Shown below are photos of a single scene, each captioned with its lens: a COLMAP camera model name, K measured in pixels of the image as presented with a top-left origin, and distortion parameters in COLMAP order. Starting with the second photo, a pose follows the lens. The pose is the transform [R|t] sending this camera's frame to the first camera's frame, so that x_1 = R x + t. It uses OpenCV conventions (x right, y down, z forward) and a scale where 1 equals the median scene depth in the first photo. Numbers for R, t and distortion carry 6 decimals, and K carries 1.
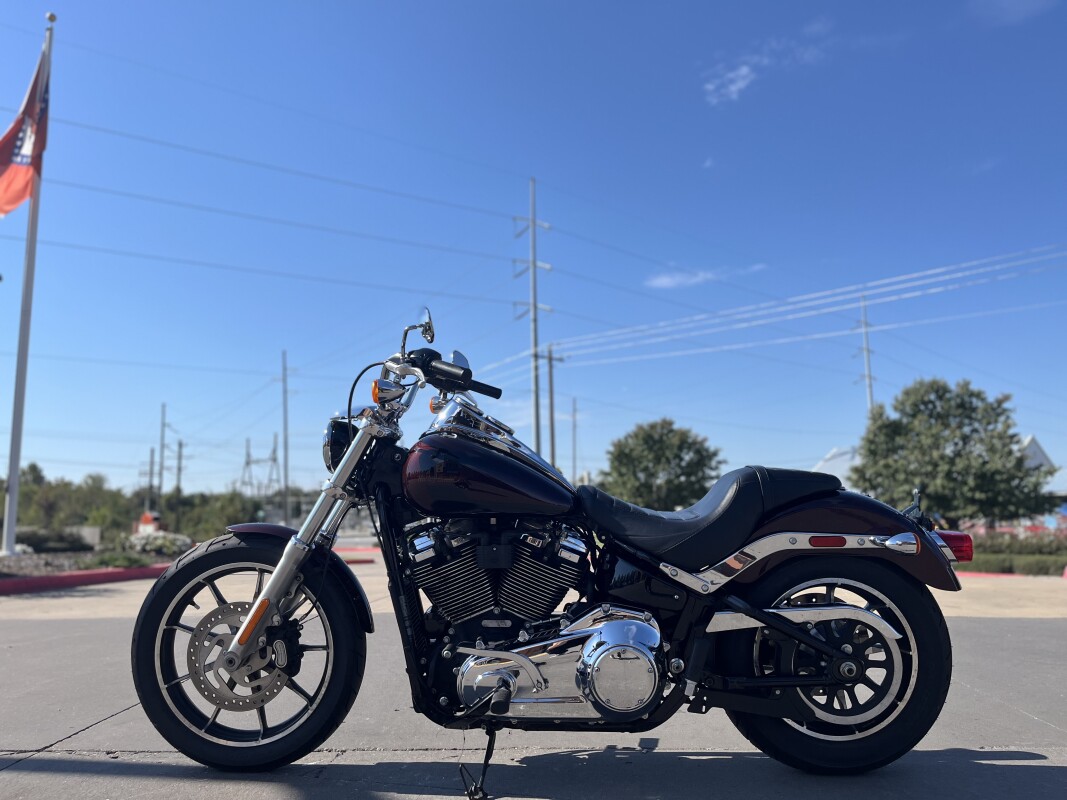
lens RADIAL K [[811.3, 0, 533.5], [0, 811.3, 400.0], [0, 0, 1]] dist [0.061381, -0.088265]
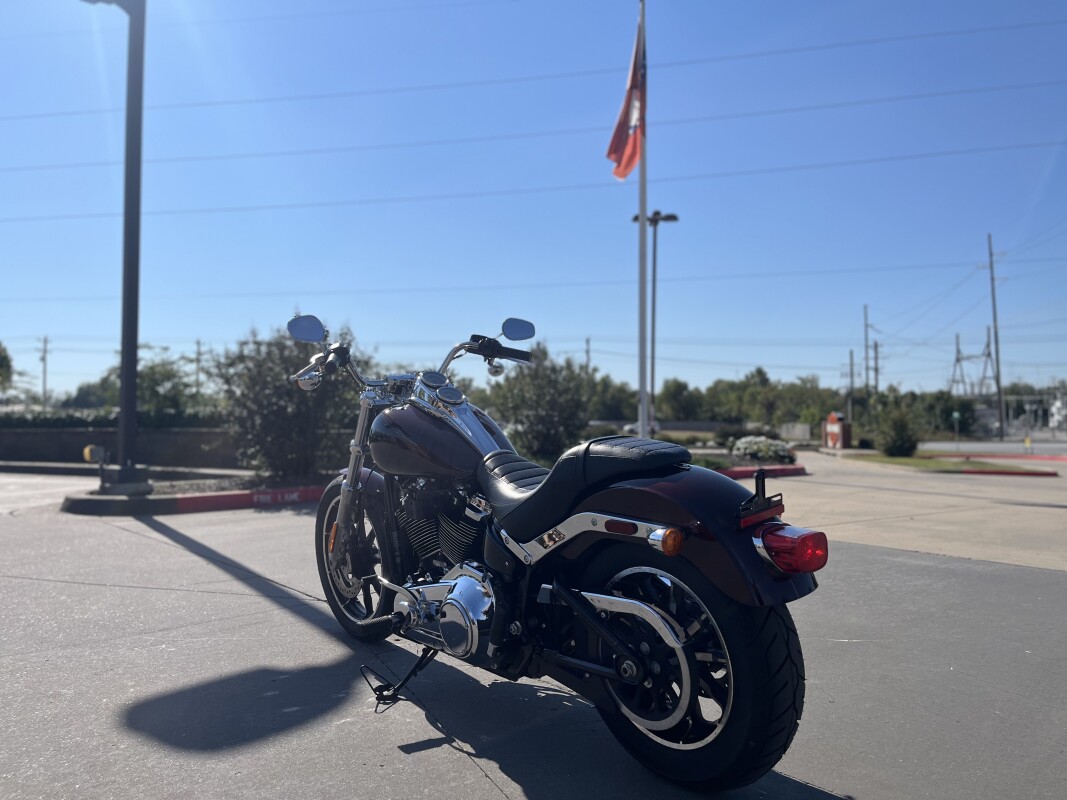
lens RADIAL K [[811.3, 0, 533.5], [0, 811.3, 400.0], [0, 0, 1]] dist [0.061381, -0.088265]
pose [[0.674234, -0.003790, -0.738508, 0.054088], [0.095446, 0.992047, 0.082048, -0.002891], [0.732324, -0.125807, 0.669234, 0.019001]]
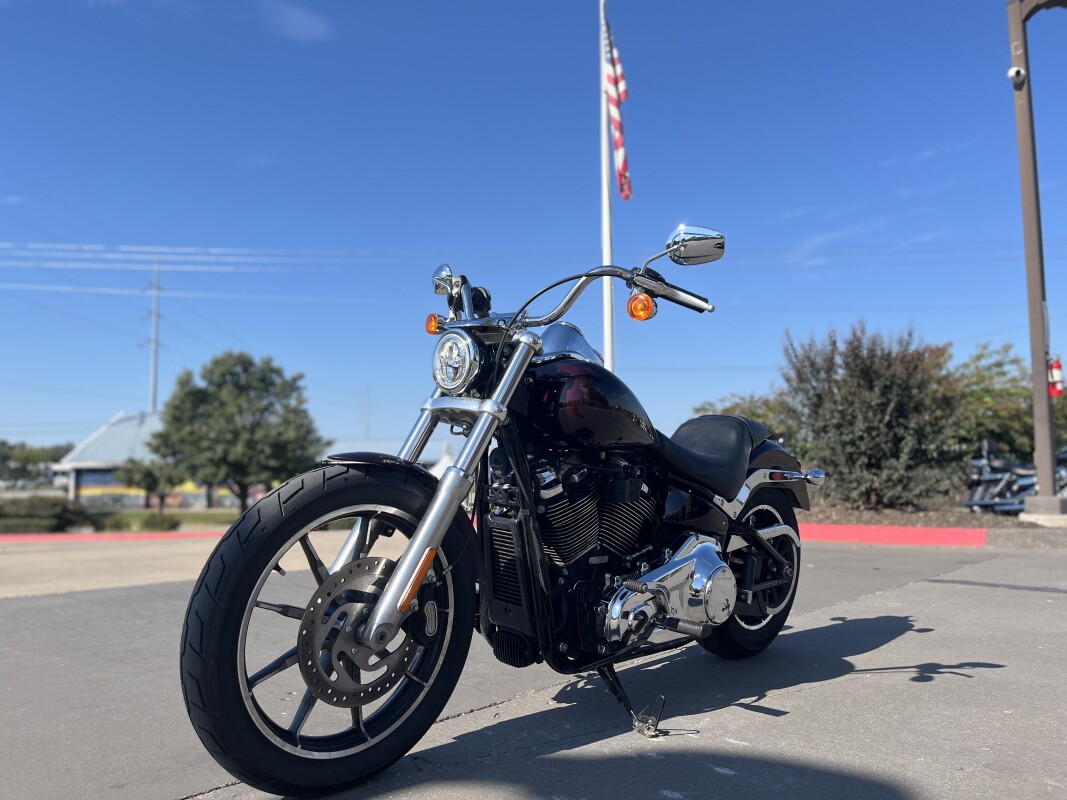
lens RADIAL K [[811.3, 0, 533.5], [0, 811.3, 400.0], [0, 0, 1]] dist [0.061381, -0.088265]
pose [[0.655451, 0.072677, 0.751733, -0.048410], [-0.101143, 0.994840, -0.007992, 0.005814], [-0.748435, -0.070794, 0.659419, 0.025176]]
